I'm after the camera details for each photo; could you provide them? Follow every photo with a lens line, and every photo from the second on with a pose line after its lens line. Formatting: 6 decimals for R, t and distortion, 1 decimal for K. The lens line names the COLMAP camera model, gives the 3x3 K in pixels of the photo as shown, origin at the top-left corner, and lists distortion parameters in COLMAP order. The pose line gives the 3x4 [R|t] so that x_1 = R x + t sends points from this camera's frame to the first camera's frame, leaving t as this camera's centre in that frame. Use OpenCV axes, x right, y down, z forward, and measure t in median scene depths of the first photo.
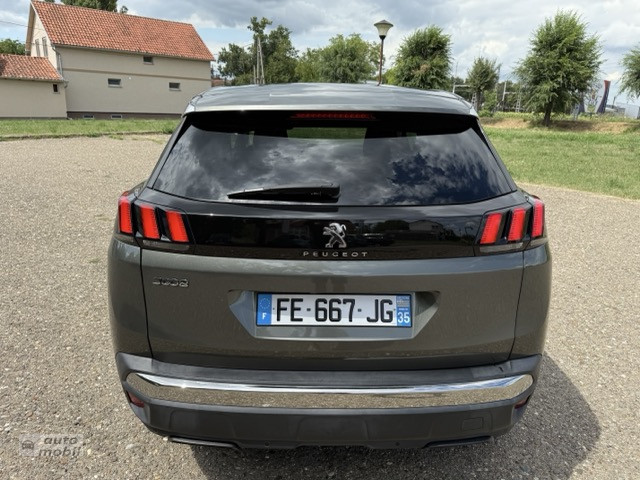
lens RADIAL K [[468.8, 0, 325.7], [0, 468.8, 243.5], [0, 0, 1]] dist [0.001704, -0.004807]
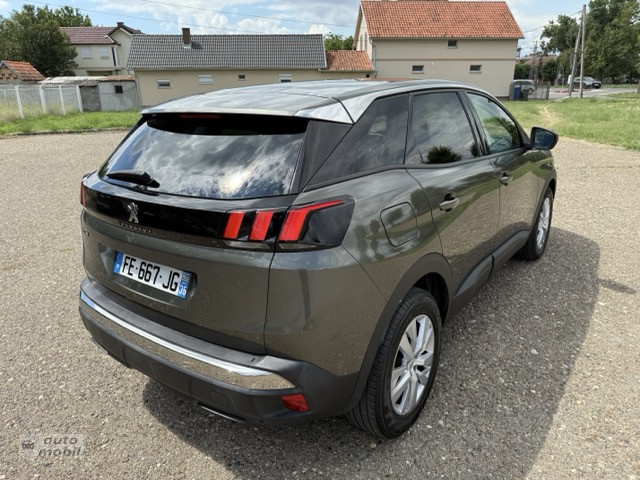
lens RADIAL K [[468.8, 0, 315.1], [0, 468.8, 238.3], [0, 0, 1]] dist [0.001704, -0.004807]
pose [[0.789861, 0.148774, -0.594967, 0.056383], [-0.133487, 0.988576, 0.069985, -0.004980], [0.598583, 0.024142, 0.800697, 0.012797]]
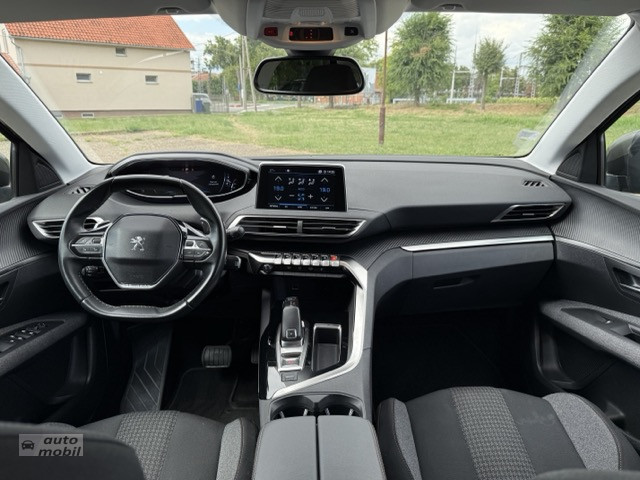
lens RADIAL K [[468.8, 0, 314.7], [0, 468.8, 231.1], [0, 0, 1]] dist [0.001704, -0.004807]
pose [[0.999540, -0.027465, -0.012845, -0.000291], [0.027357, 0.999589, -0.008544, -0.025145], [0.013074, 0.008189, 0.999881, 0.099323]]
